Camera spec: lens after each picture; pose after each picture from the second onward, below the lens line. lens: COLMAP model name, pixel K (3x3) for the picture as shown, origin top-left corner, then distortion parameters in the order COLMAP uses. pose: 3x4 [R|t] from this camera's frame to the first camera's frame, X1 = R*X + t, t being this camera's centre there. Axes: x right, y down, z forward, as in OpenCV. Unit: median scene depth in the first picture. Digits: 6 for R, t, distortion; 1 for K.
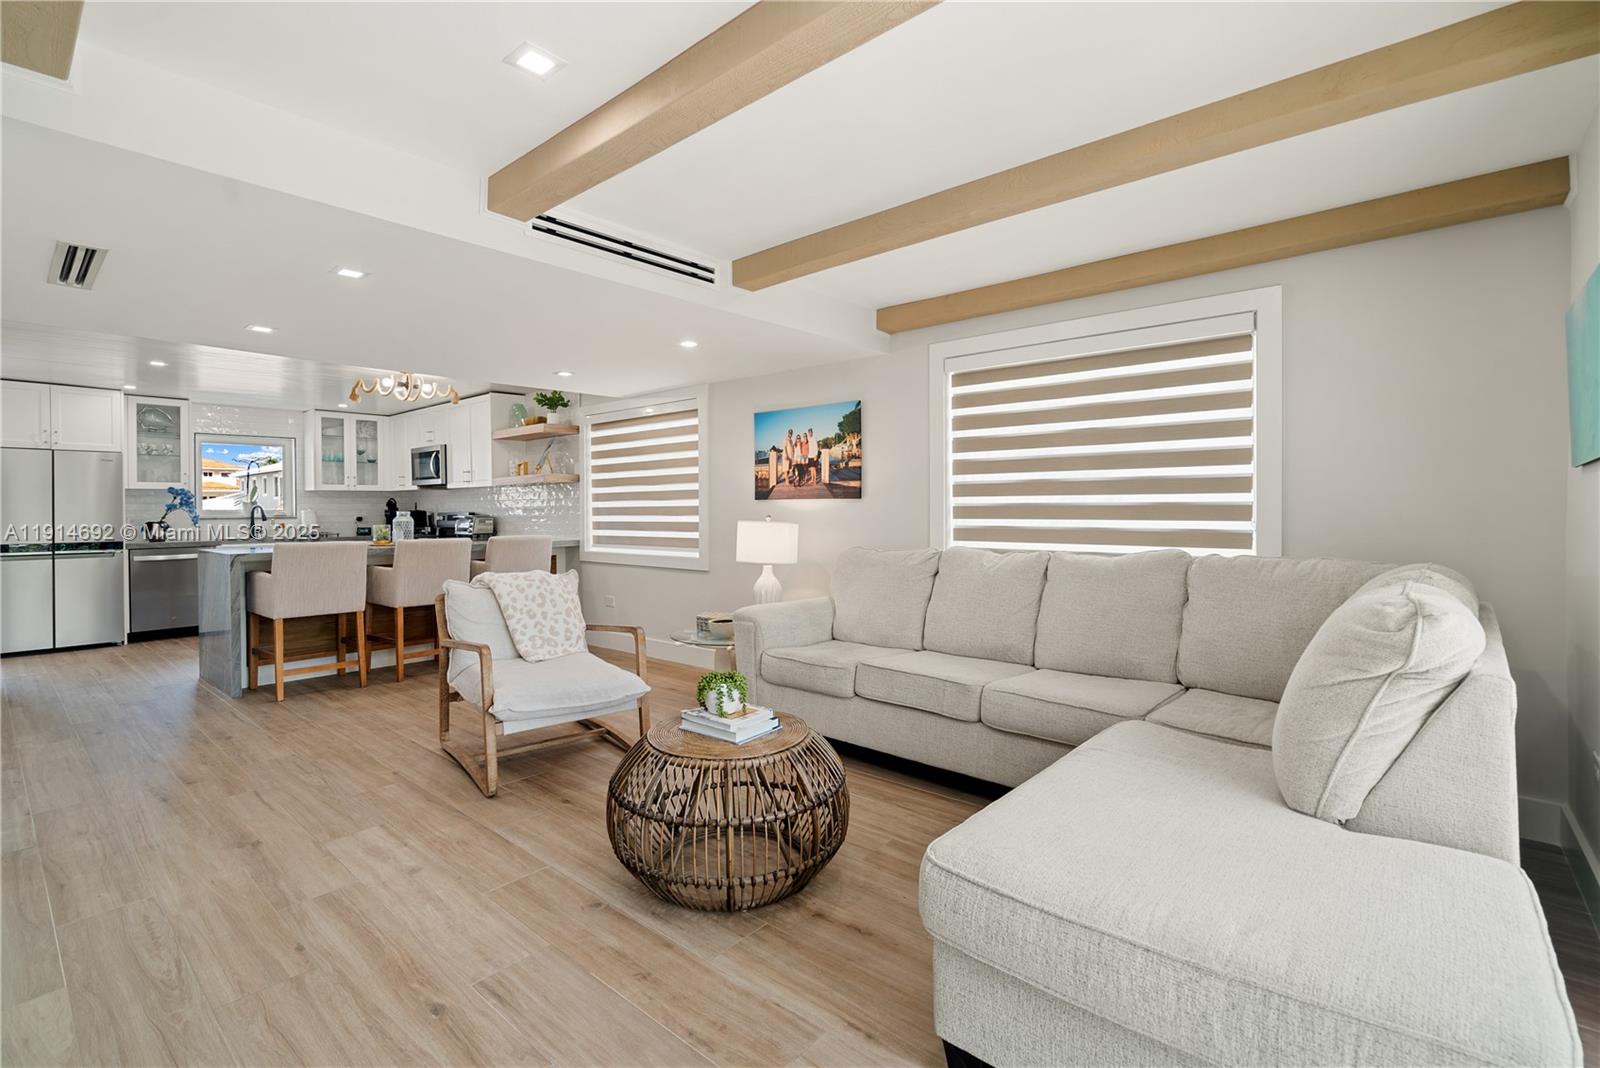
lens RADIAL K [[739.5, 0, 798.5], [0, 739.5, 524.0], [0, 0, 1]] dist [-0.007835, 0.004741]
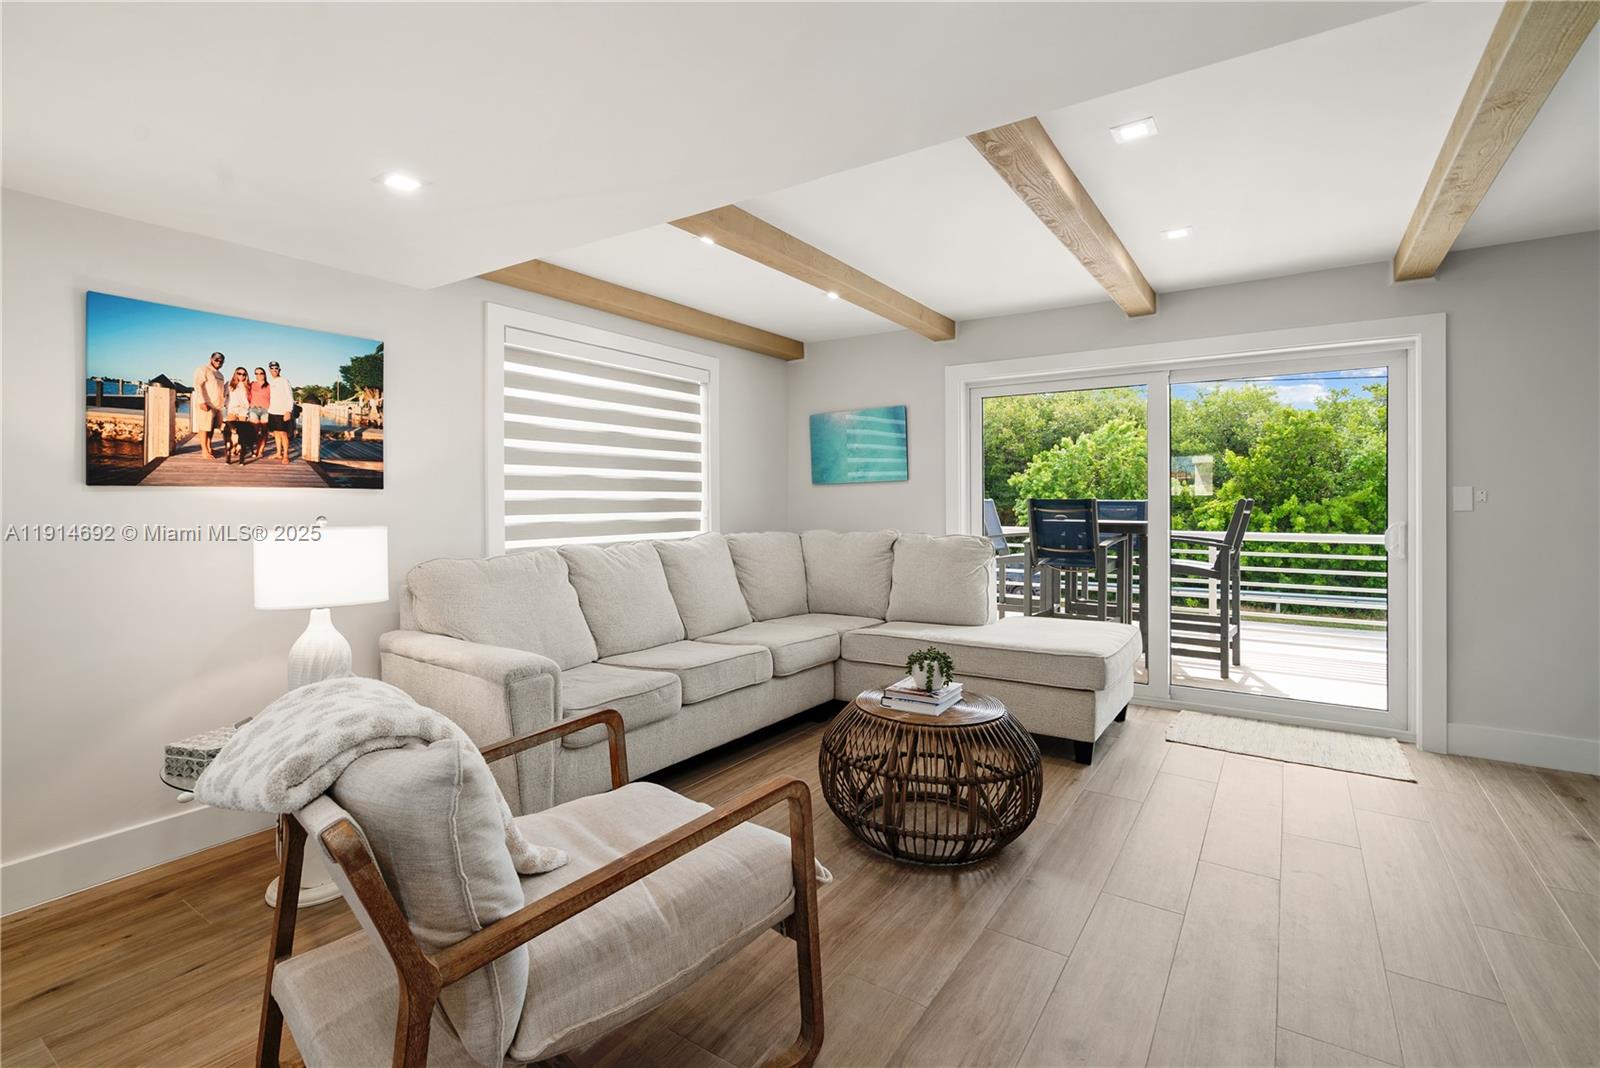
lens RADIAL K [[739.5, 0, 795.6], [0, 739.5, 500.3], [0, 0, 1]] dist [-0.007835, 0.004741]
pose [[-0.136764, 0.006995, 0.990579, -0.606343], [0.028532, 0.999588, -0.003120, -0.011218], [-0.990193, 0.027837, -0.136908, 0.701184]]
